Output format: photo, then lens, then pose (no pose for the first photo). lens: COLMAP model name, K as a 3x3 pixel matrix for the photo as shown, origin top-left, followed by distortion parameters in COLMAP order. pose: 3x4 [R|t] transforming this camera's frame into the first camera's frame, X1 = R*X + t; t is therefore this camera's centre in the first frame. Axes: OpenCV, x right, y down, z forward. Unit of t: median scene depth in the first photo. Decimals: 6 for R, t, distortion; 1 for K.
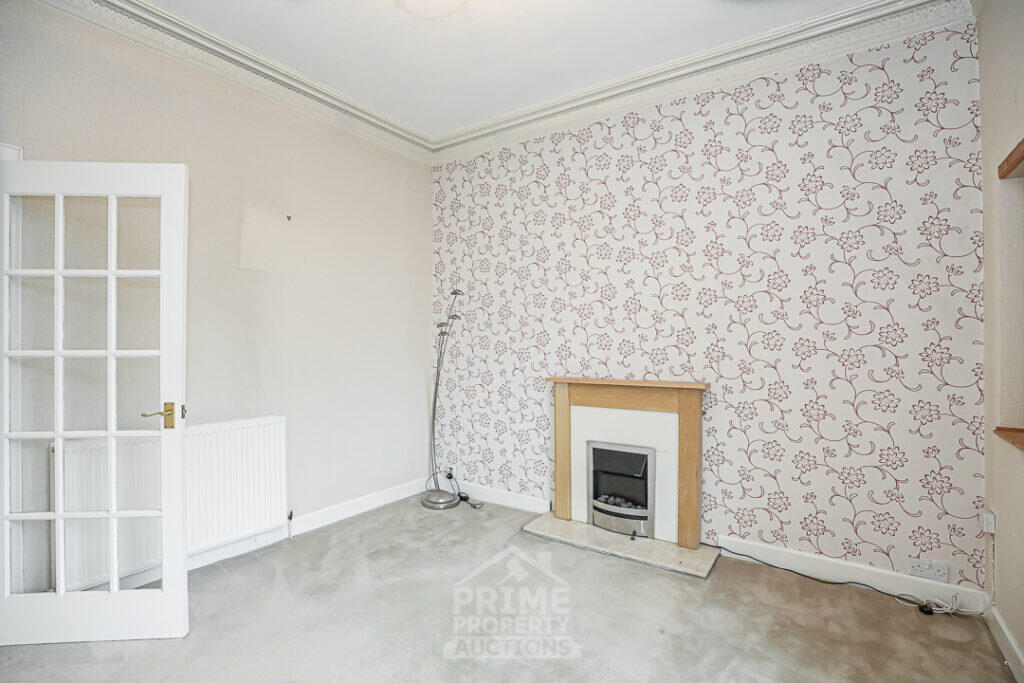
lens RADIAL K [[486.8, 0, 512.0], [0, 486.8, 341.5], [0, 0, 1]] dist [-0.009894, 0.000298]
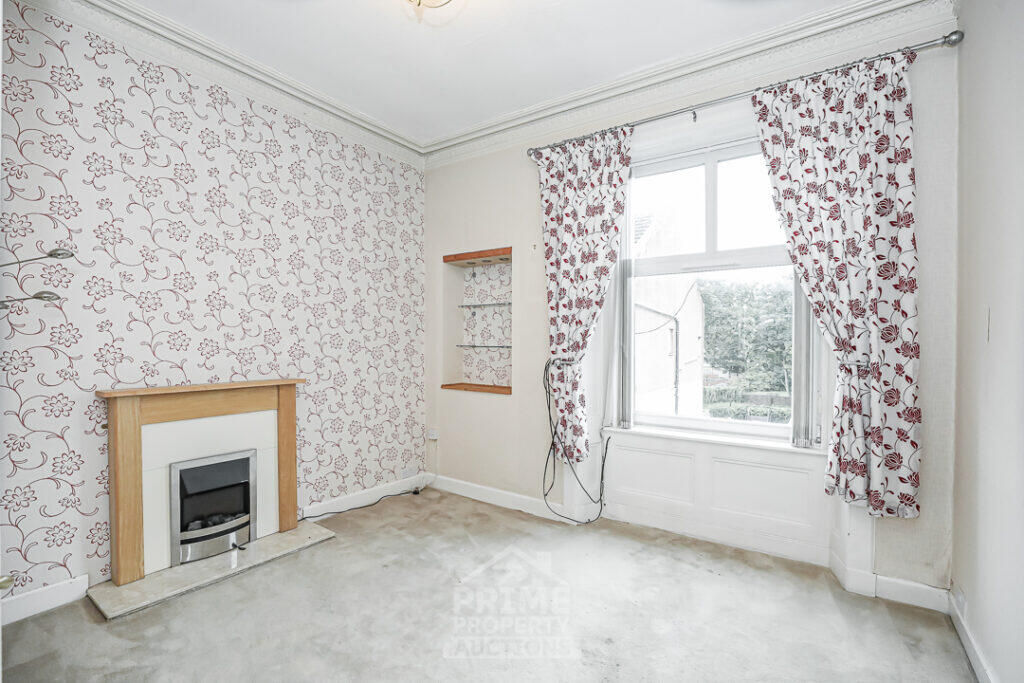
lens RADIAL K [[482.3, 0, 512.5], [0, 482.3, 352.8], [0, 0, 1]] dist [0.000118, 0.000925]
pose [[0.009744, -0.016605, 0.999815, -0.673512], [-0.004389, 0.999852, 0.016649, 0.005273], [-0.999943, -0.004550, 0.009670, 0.460174]]
